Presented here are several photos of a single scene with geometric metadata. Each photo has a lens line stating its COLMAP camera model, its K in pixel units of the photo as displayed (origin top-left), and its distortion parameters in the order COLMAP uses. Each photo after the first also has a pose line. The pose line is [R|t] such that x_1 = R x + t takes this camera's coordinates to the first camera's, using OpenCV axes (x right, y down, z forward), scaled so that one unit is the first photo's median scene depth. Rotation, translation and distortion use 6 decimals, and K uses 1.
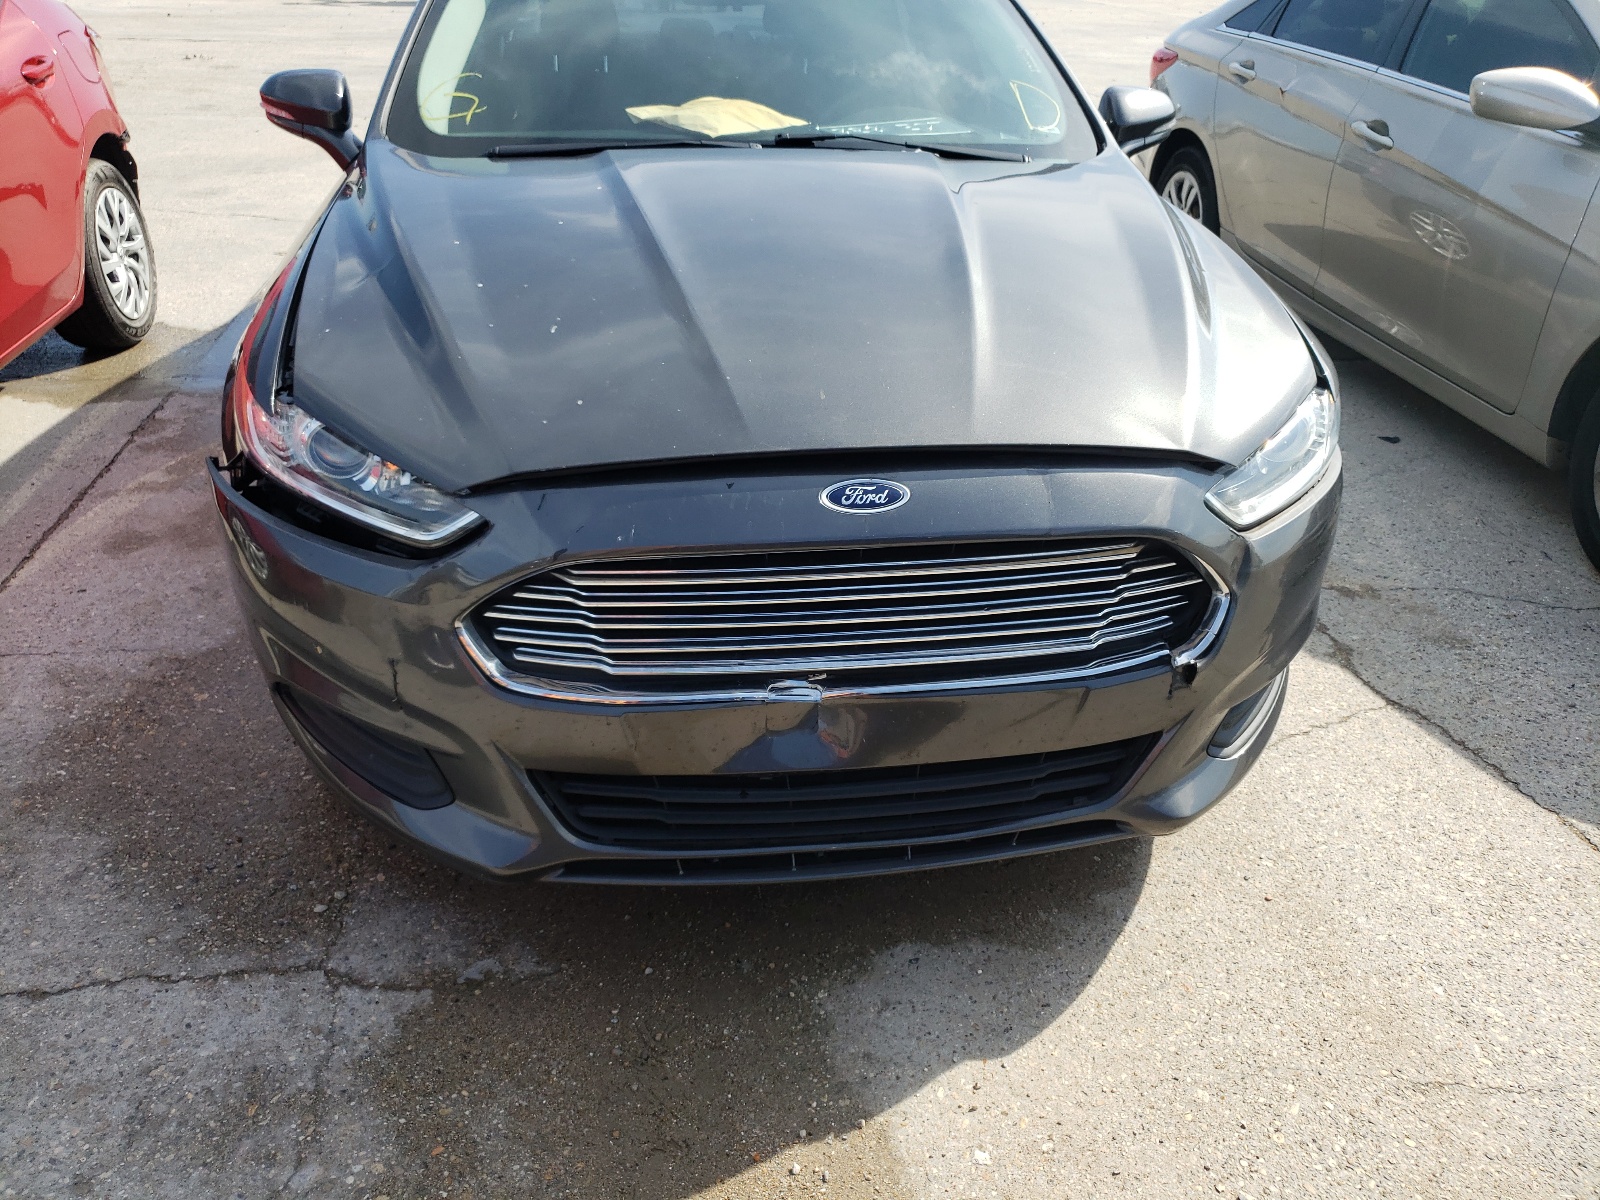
lens RADIAL K [[1218.8, 0, 798.2], [0, 1218.8, 555.8], [0, 0, 1]] dist [0.054000, -0.128558]
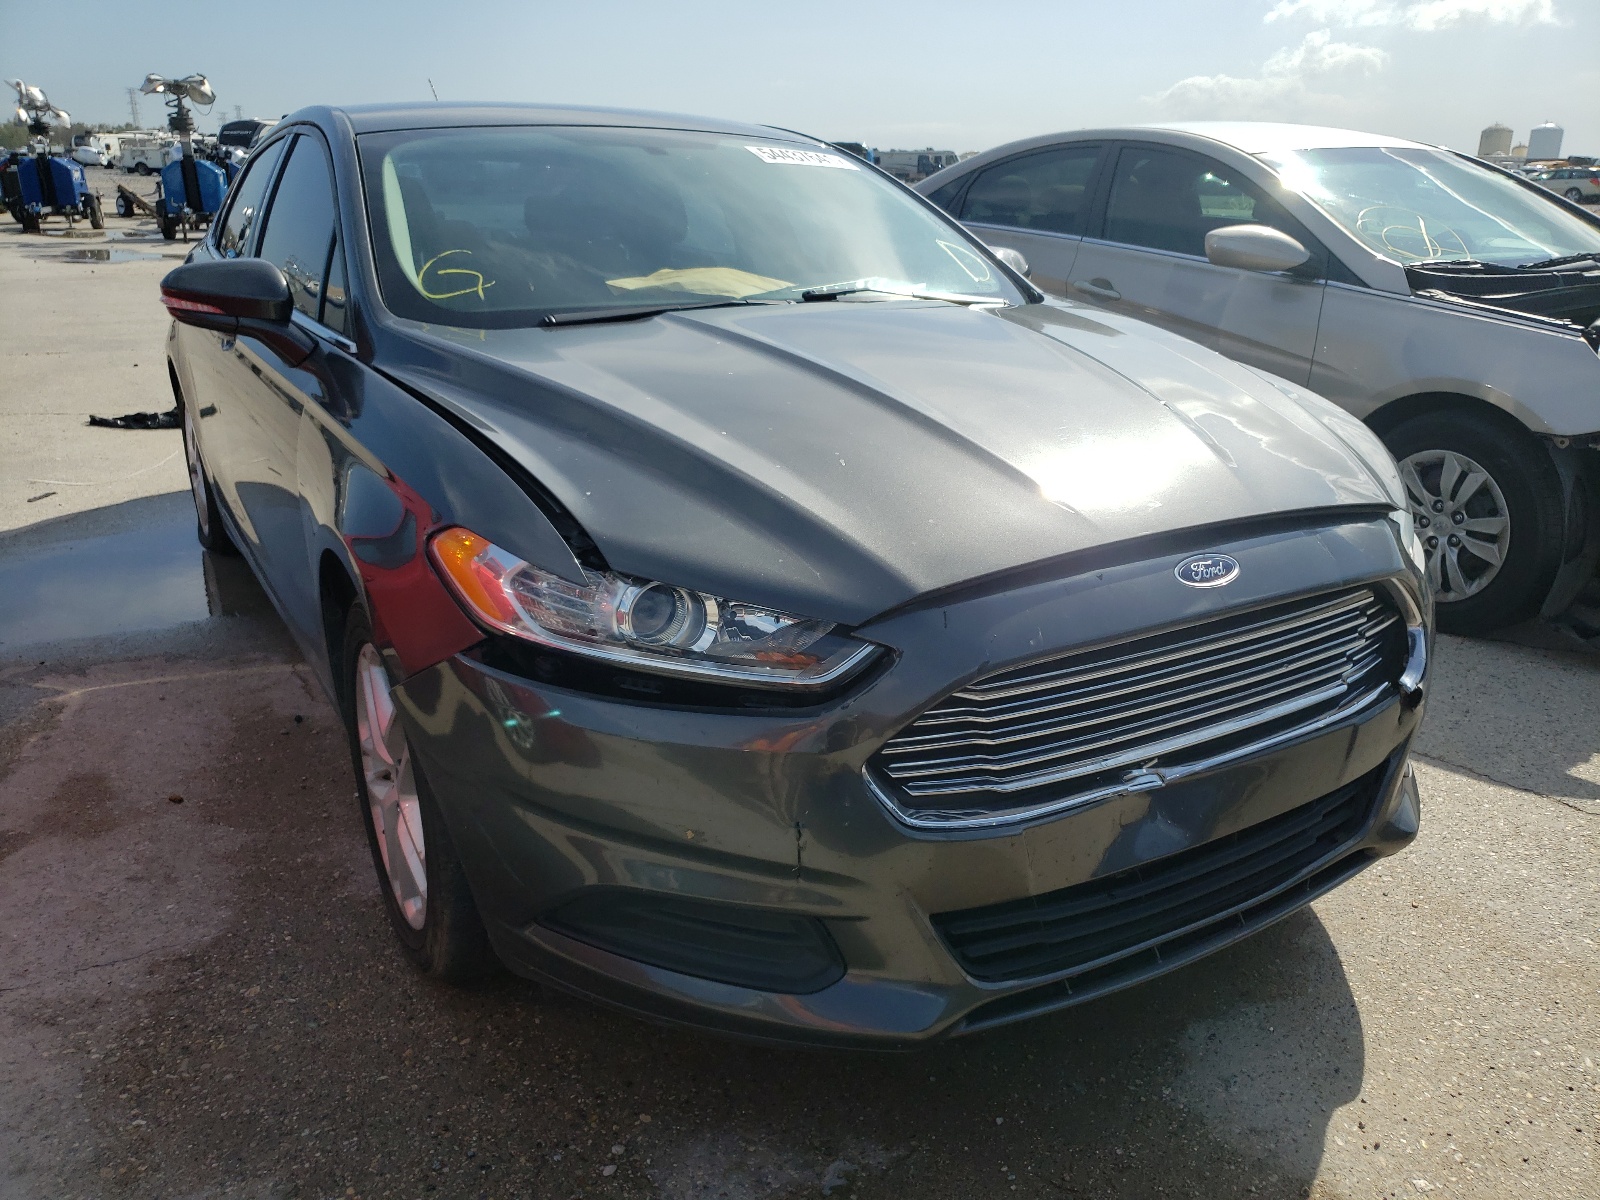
lens RADIAL K [[1204.8, 0, 814.7], [0, 1204.8, 603.5], [0, 0, 1]] dist [0.006962, -0.002023]
pose [[0.923981, -0.142610, 0.354853, -0.549632], [0.186464, 0.978104, -0.092438, 0.010250], [-0.333901, 0.151578, 0.930341, 0.132138]]
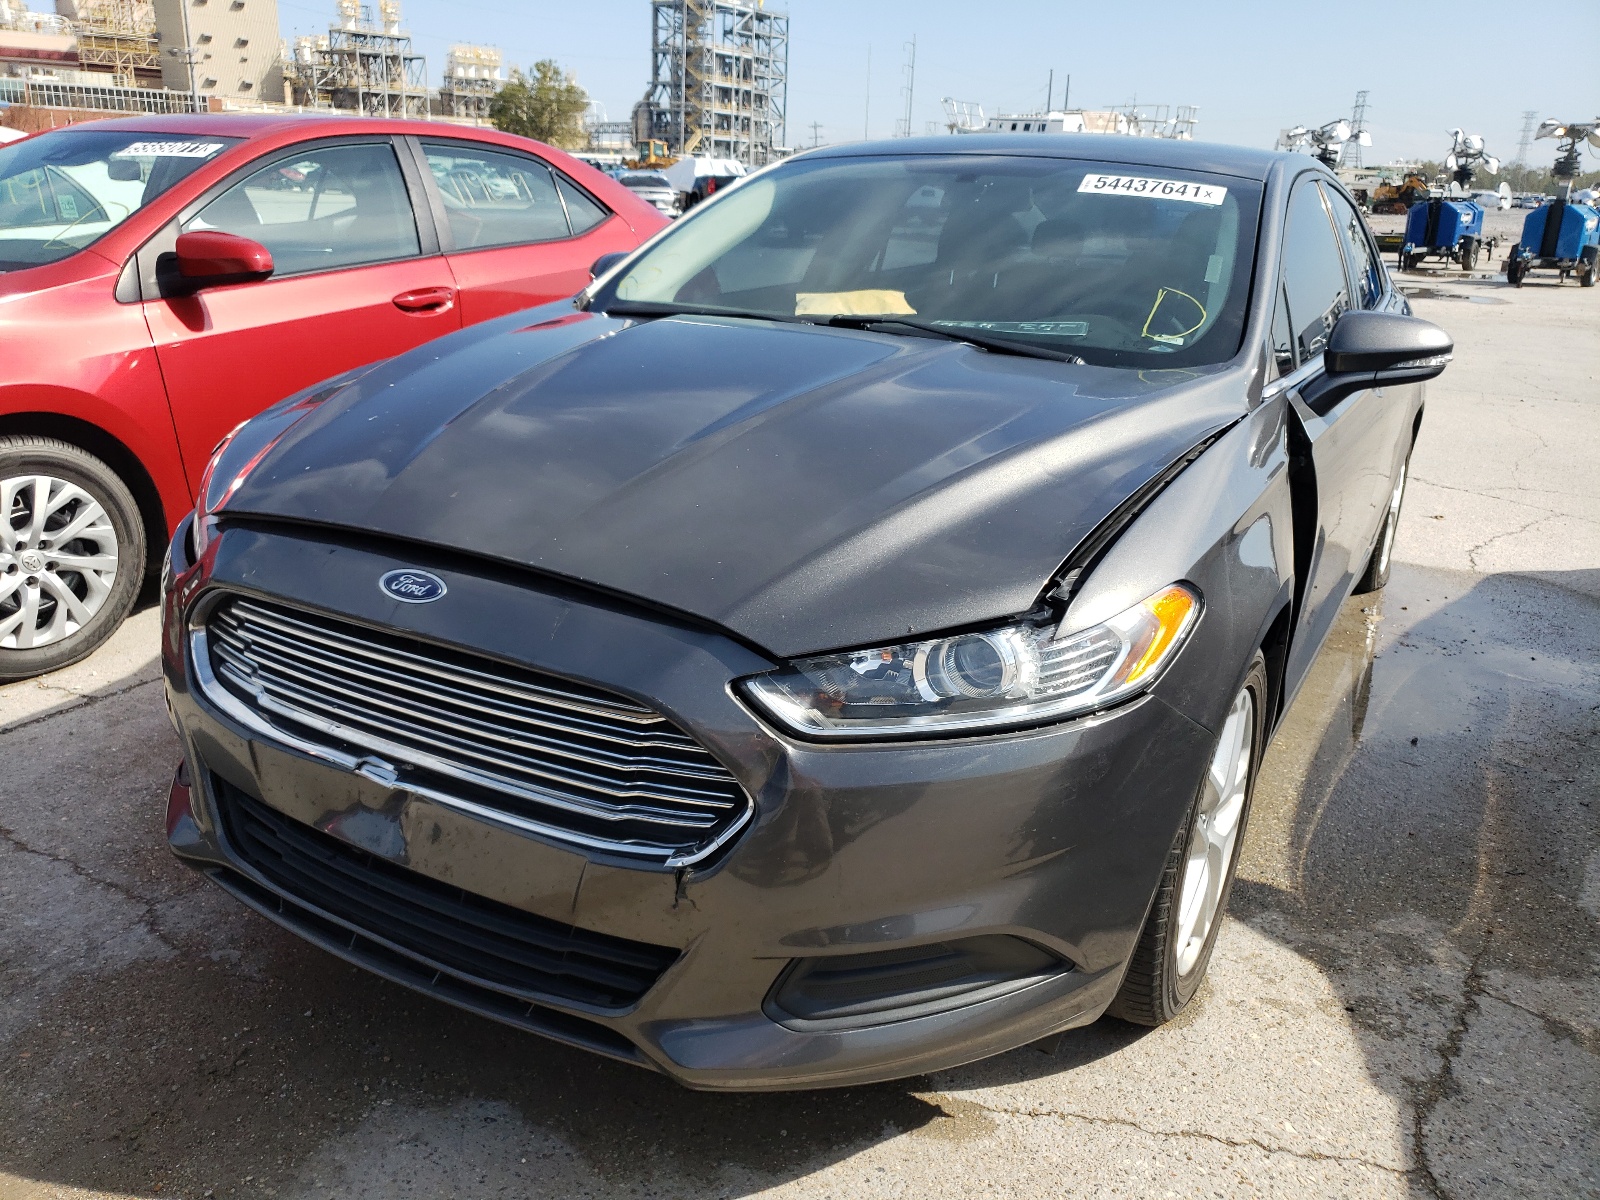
lens RADIAL K [[1204.8, 0, 814.7], [0, 1204.8, 603.5], [0, 0, 1]] dist [0.006962, -0.002023]
pose [[0.801345, 0.198098, -0.564450, 0.780974], [-0.286741, 0.955313, -0.071810, -0.051902], [0.525001, 0.219396, 0.822338, 0.311036]]
